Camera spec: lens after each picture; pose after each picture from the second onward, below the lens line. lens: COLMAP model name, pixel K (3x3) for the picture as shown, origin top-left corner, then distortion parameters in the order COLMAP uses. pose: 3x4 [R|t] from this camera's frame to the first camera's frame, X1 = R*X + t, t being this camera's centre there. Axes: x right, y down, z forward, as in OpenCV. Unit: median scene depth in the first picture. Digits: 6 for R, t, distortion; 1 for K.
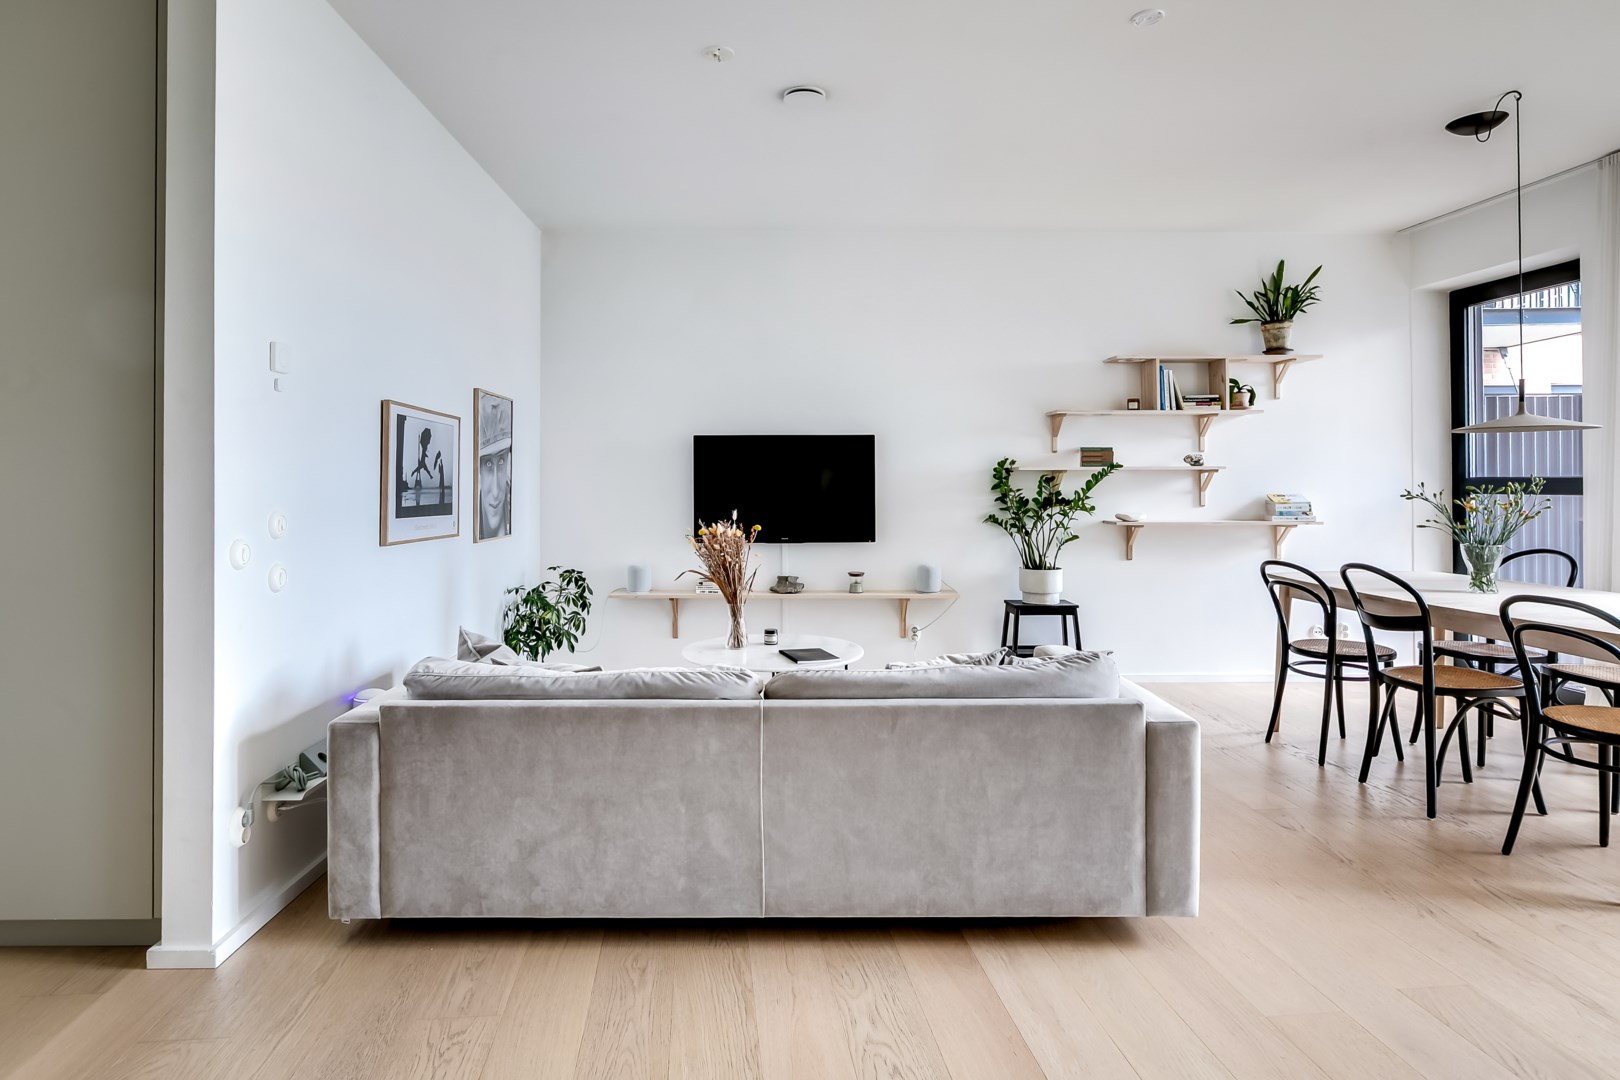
lens RADIAL K [[868.8, 0, 779.9], [0, 868.8, 475.5], [0, 0, 1]] dist [0.000229, -0.001038]
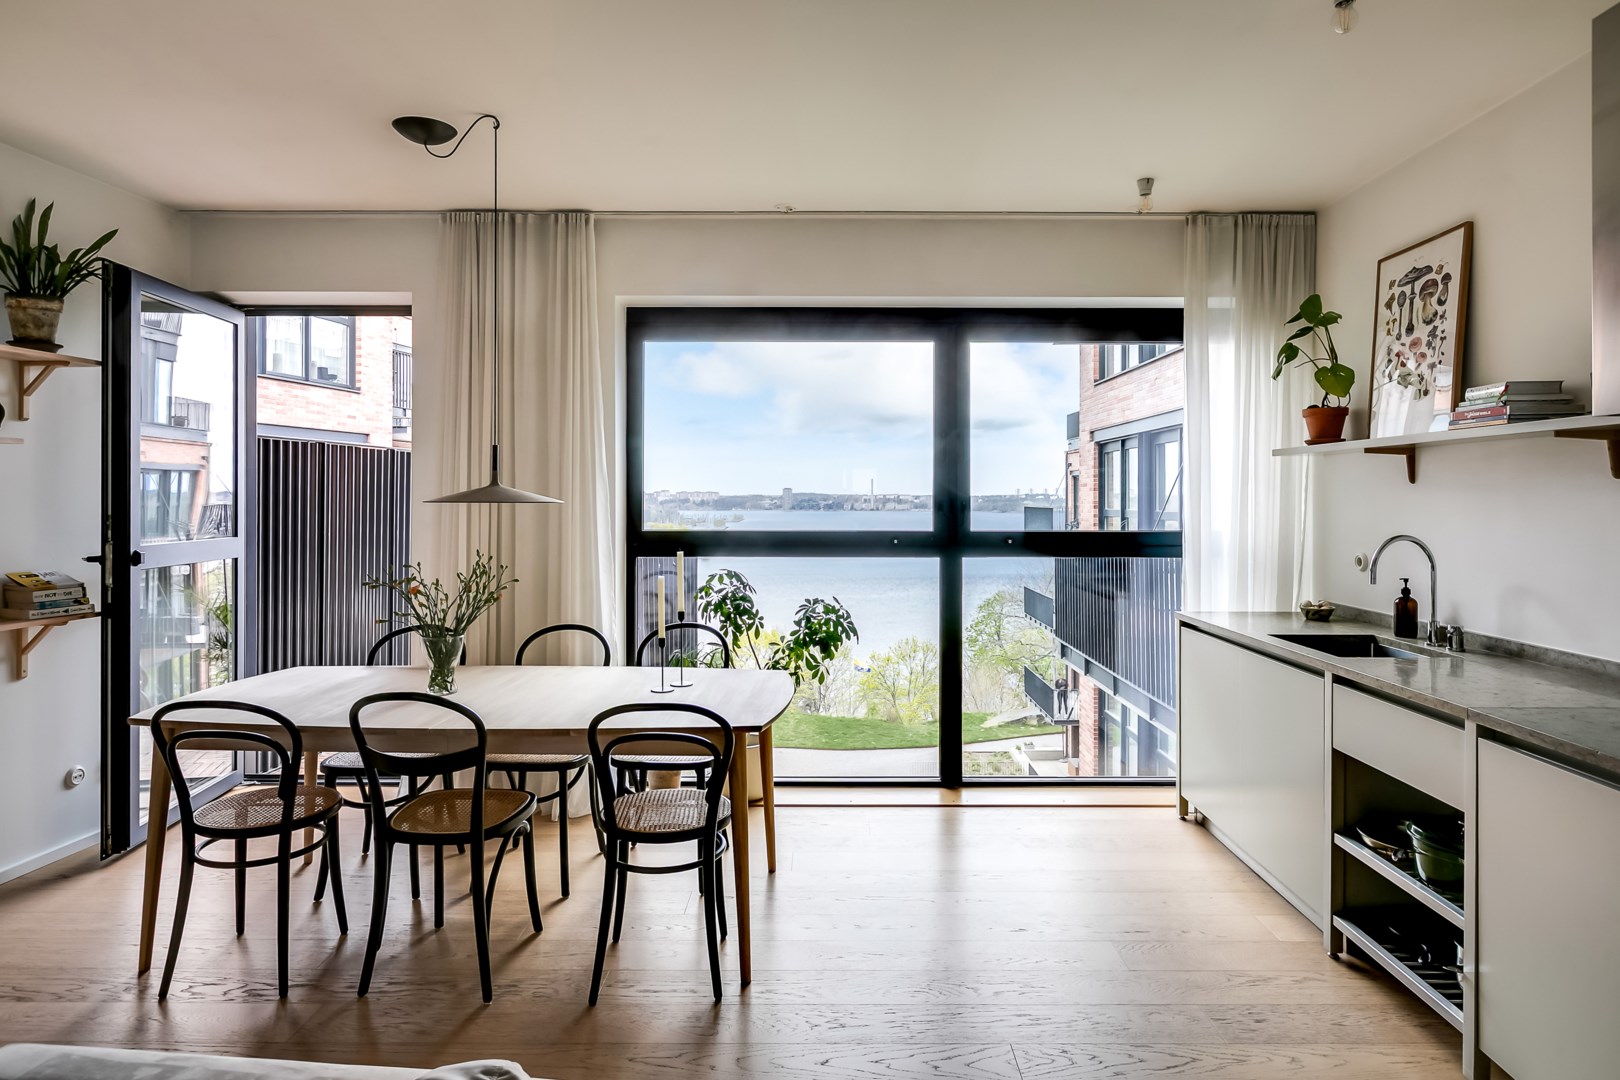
lens RADIAL K [[941.4, 0, 830.9], [0, 941.4, 493.5], [0, 0, 1]] dist [-0.002559, -0.000663]
pose [[0.090613, 0.006977, 0.995862, -0.057612], [-0.012316, 0.999907, -0.005885, -0.049932], [-0.995810, -0.011732, 0.090690, 0.469962]]
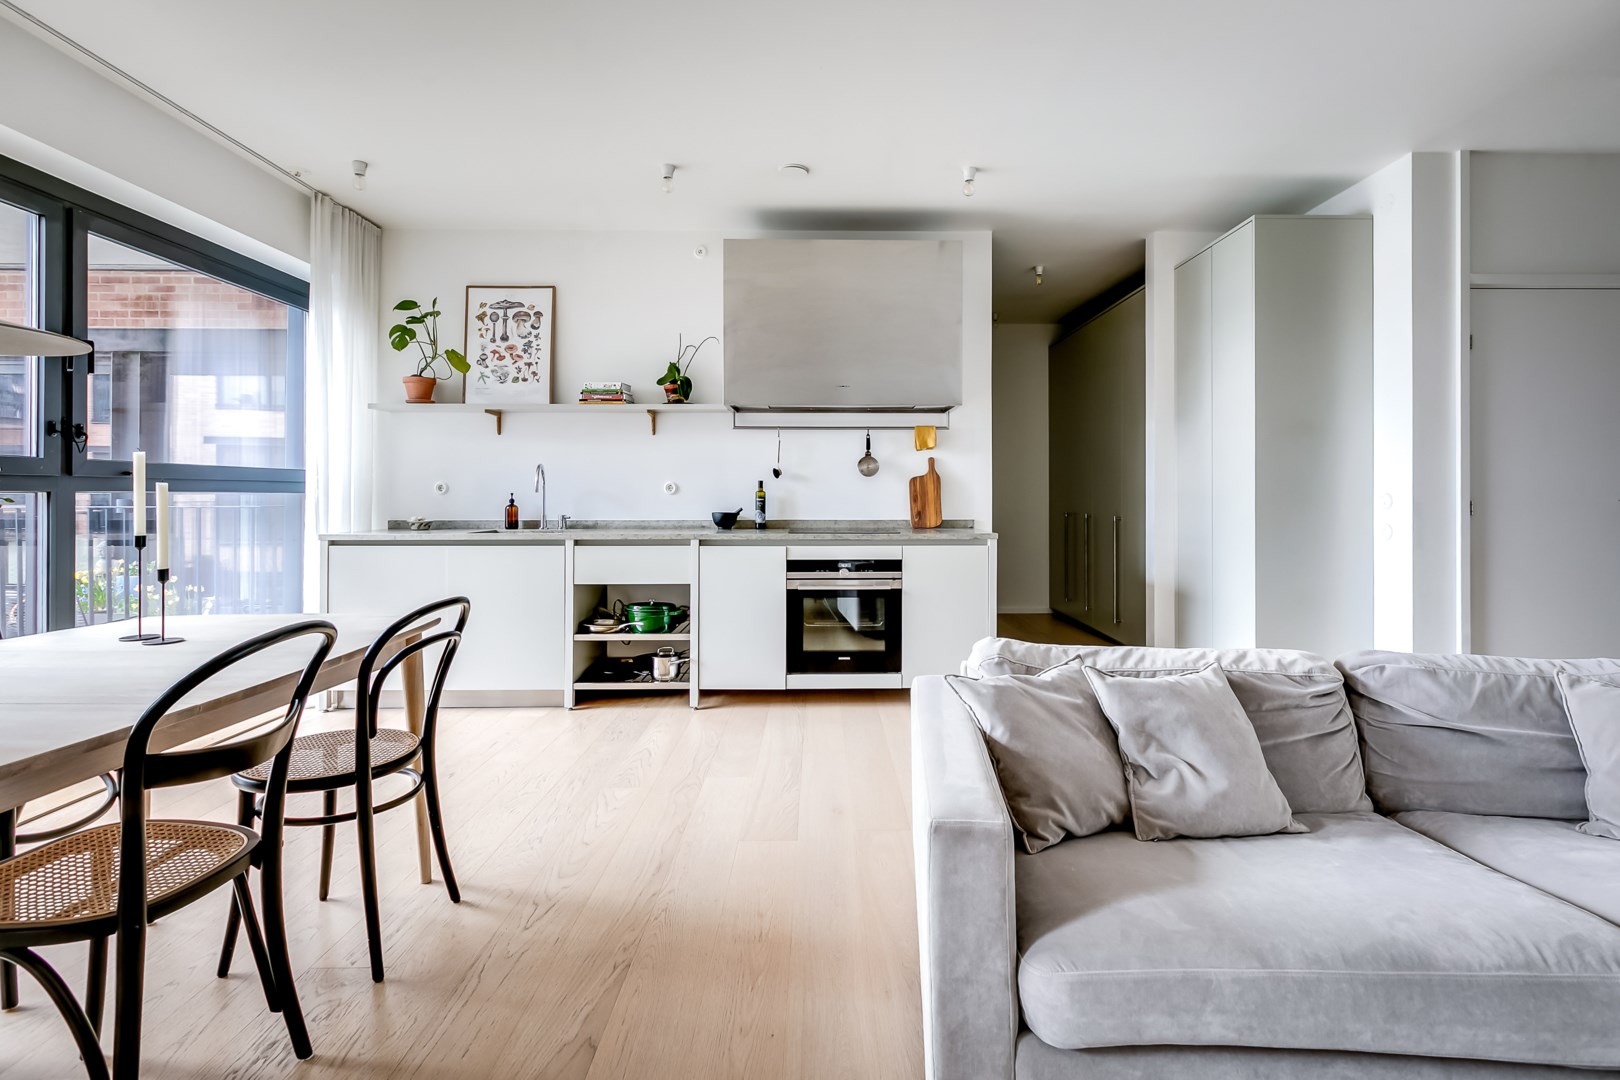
lens RADIAL K [[783.0, 0, 842.9], [0, 783.0, 489.8], [0, 0, 1]] dist [0.003600, 0.000443]
pose [[-0.998256, 0.002999, 0.058954, 0.286637], [0.002074, 0.999874, -0.015742, 0.029851], [-0.058994, -0.015592, -0.998137, 1.138097]]
